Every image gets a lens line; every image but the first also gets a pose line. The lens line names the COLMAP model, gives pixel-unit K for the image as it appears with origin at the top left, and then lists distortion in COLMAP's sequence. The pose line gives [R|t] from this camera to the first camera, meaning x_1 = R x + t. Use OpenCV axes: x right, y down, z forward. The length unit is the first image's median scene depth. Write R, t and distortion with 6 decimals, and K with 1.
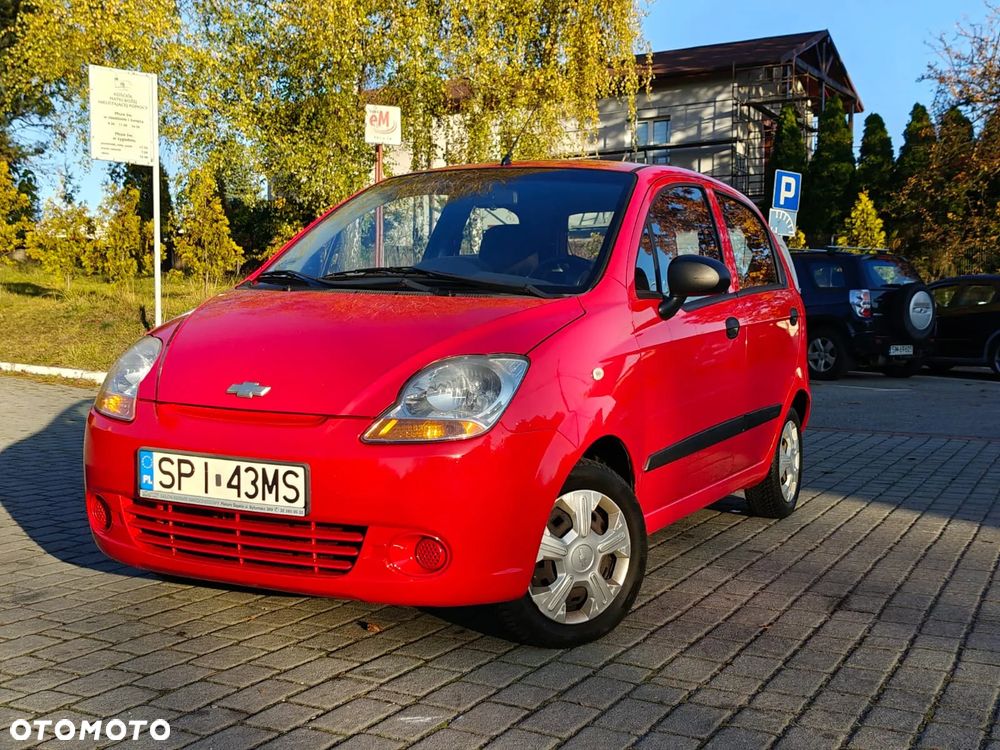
lens RADIAL K [[1185.4, 0, 496.3], [0, 1185.4, 379.9], [0, 0, 1]] dist [0.176874, -0.521098]
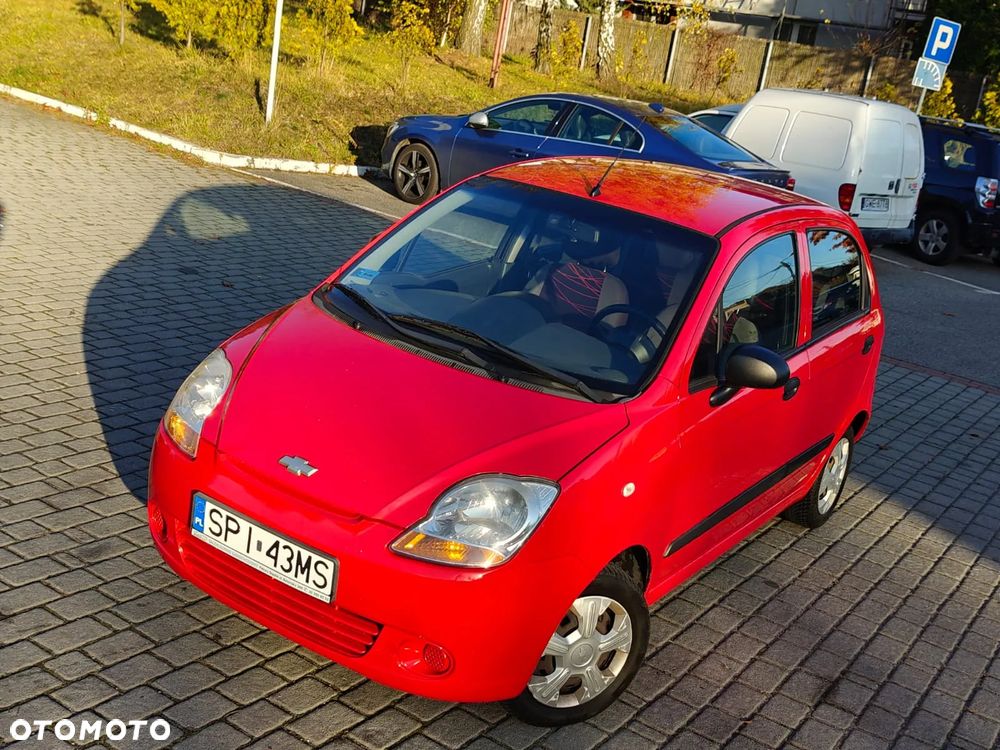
lens RADIAL K [[1185.9, 0, 481.3], [0, 1185.9, 369.6], [0, 0, 1]] dist [0.153819, -0.429214]
pose [[0.982155, 0.173186, -0.073341, 0.013498], [-0.154639, 0.965567, 0.209206, -0.235157], [0.107047, -0.194131, 0.975117, -0.008279]]
